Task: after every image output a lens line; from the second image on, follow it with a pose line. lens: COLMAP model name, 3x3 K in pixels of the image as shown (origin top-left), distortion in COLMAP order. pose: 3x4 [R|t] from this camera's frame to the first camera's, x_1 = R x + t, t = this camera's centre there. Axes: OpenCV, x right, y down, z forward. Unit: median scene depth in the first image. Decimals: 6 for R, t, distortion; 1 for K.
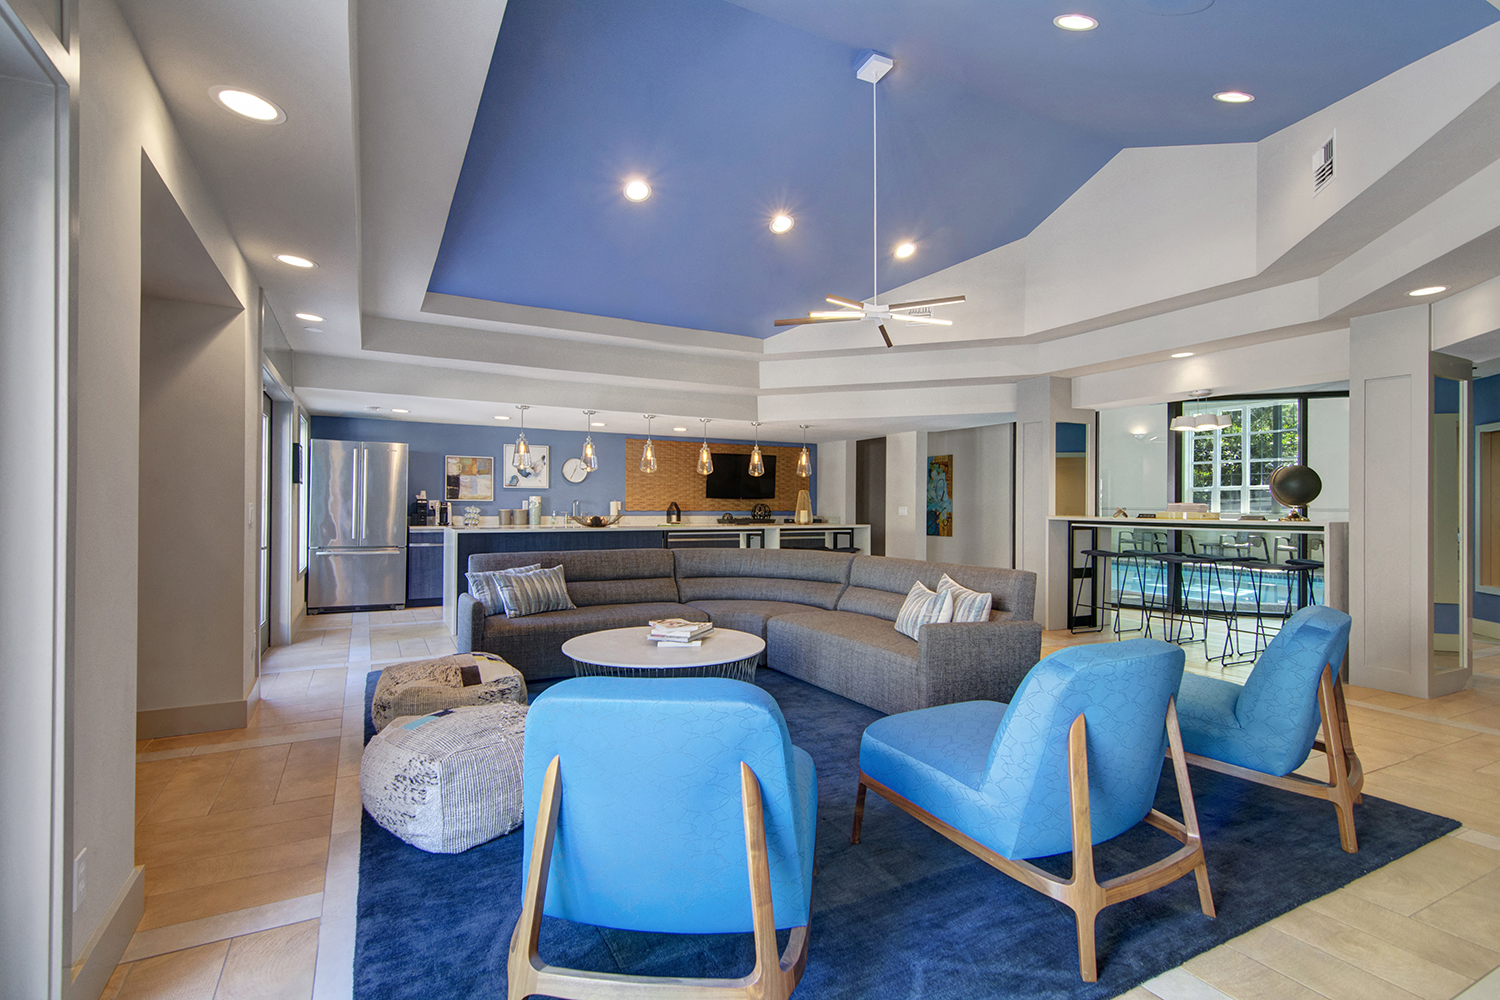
lens RADIAL K [[702.8, 0, 750.0], [0, 702.8, 500.0], [0, 0, 1]] dist [-0.000625, -0.000161]
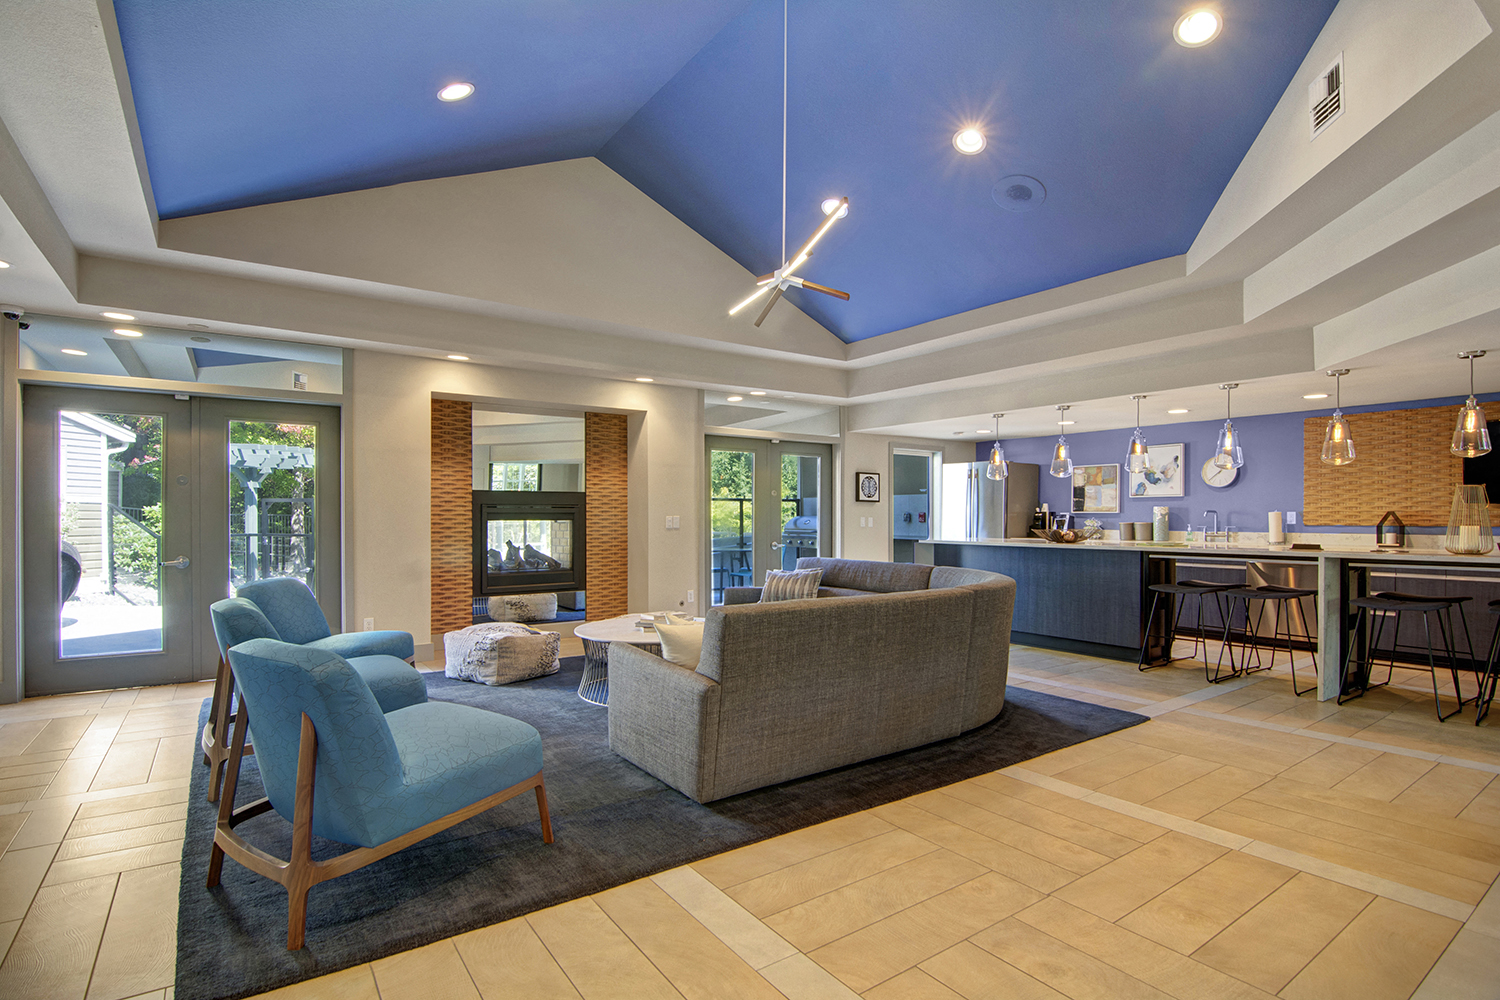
lens RADIAL K [[676.0, 0, 748.2], [0, 676.0, 520.8], [0, 0, 1]] dist [0.000275, 0.000035]
pose [[0.080712, -0.000721, -0.996737, 0.445738], [0.004570, 0.999989, -0.000353, 0.009546], [0.996727, -0.004527, 0.080714, 0.455017]]
